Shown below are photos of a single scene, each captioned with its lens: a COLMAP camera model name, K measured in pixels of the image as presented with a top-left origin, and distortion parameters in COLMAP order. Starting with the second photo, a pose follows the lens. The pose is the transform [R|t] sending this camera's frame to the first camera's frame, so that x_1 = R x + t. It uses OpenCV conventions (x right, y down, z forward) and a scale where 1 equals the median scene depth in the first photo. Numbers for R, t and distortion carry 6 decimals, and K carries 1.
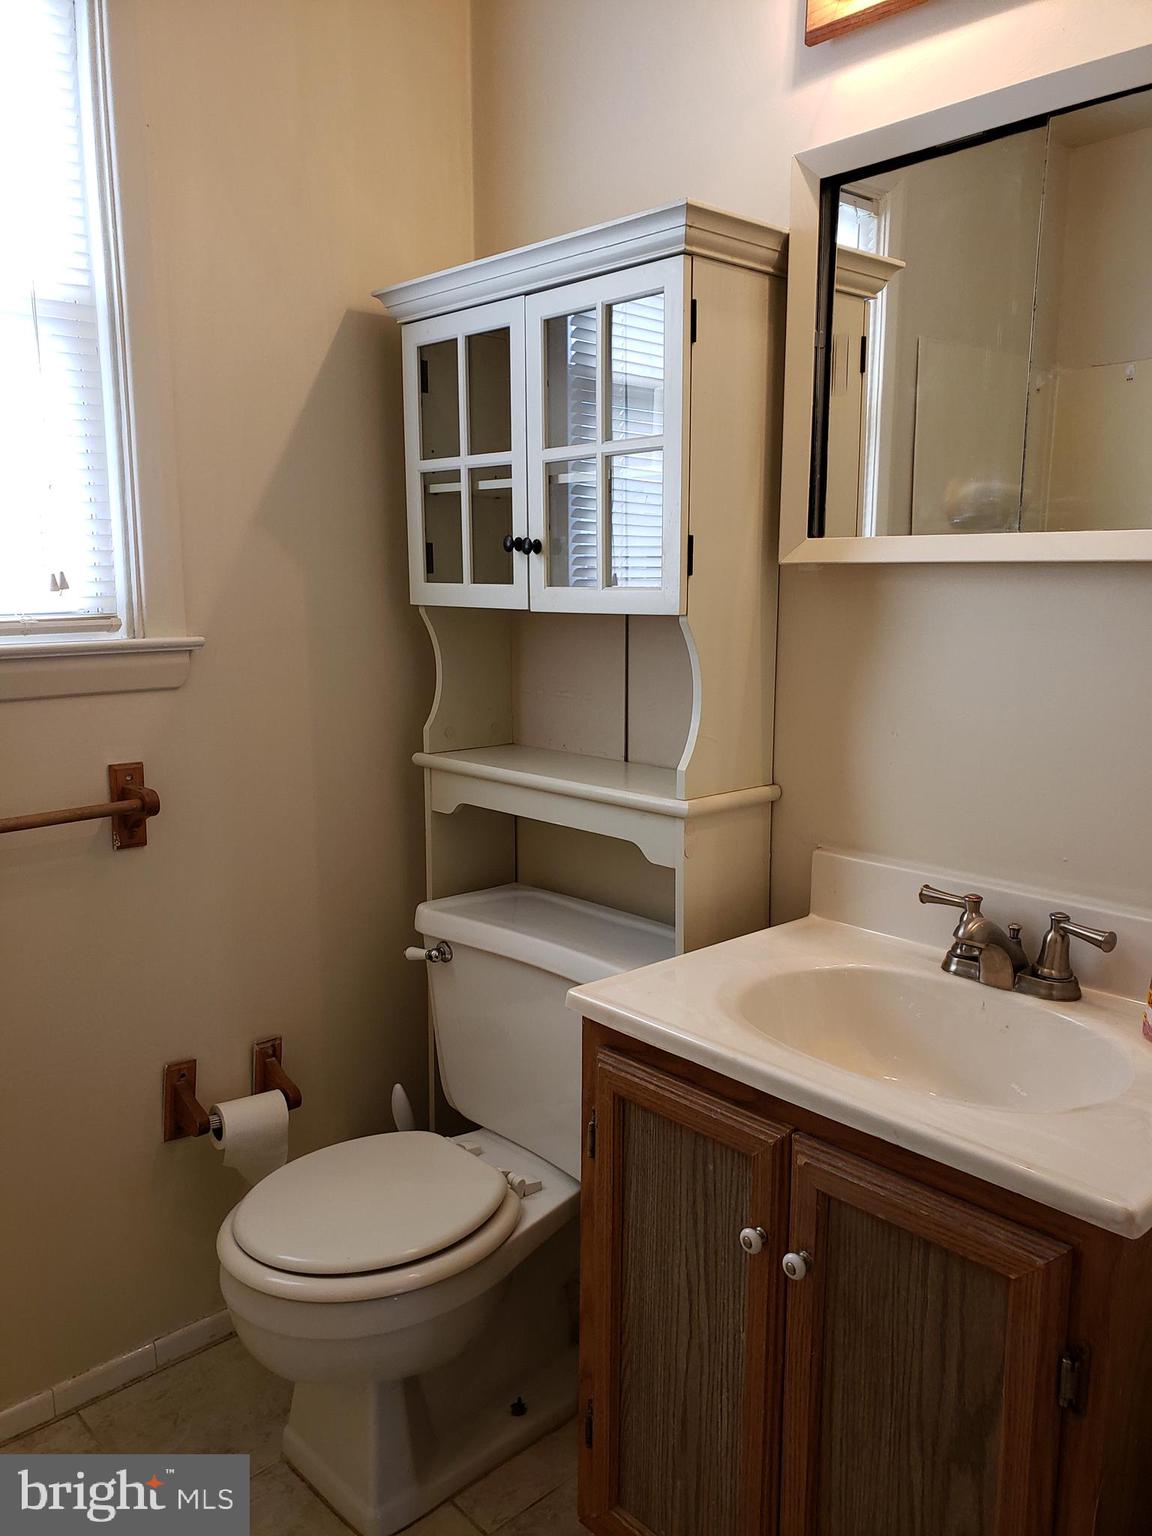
lens RADIAL K [[1184.8, 0, 576.7], [0, 1184.8, 809.3], [0, 0, 1]] dist [0.062857, -0.034282]
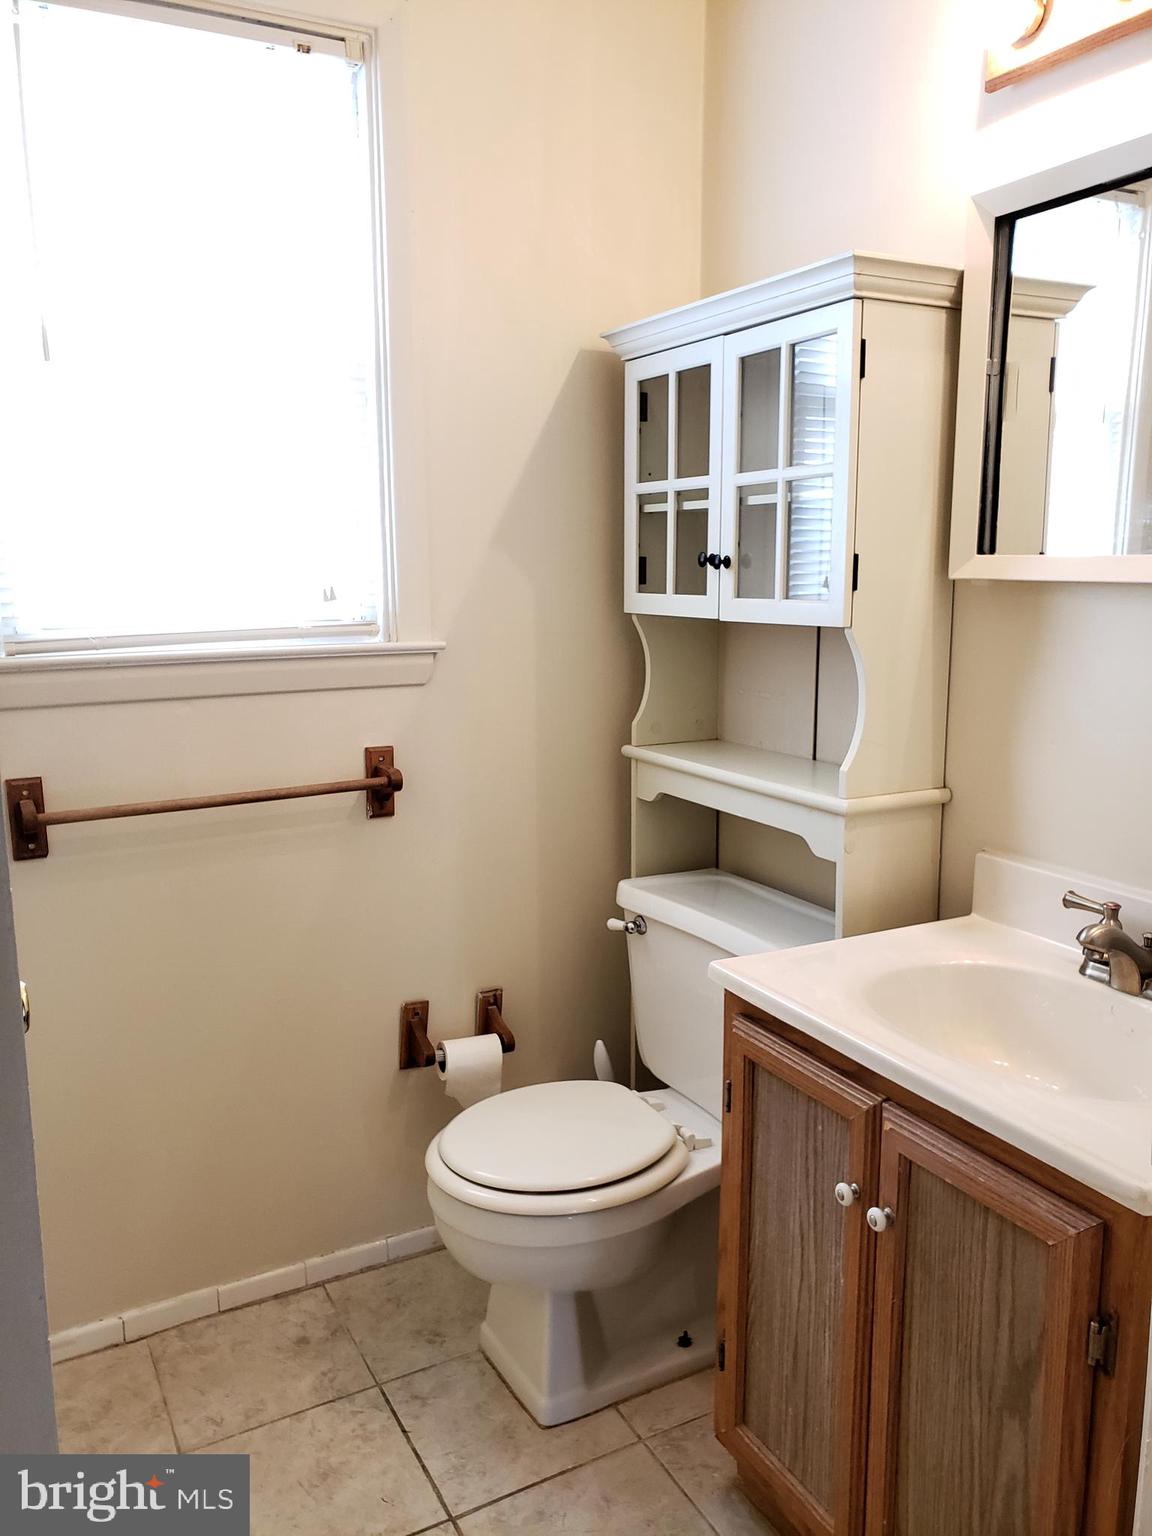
lens RADIAL K [[1184.8, 0, 576.7], [0, 1184.8, 809.3], [0, 0, 1]] dist [0.062857, -0.034282]
pose [[0.968788, 0.047600, -0.243279, 0.116125], [-0.044789, 0.998851, 0.017077, -0.005530], [0.243812, -0.005647, 0.969806, -0.107480]]
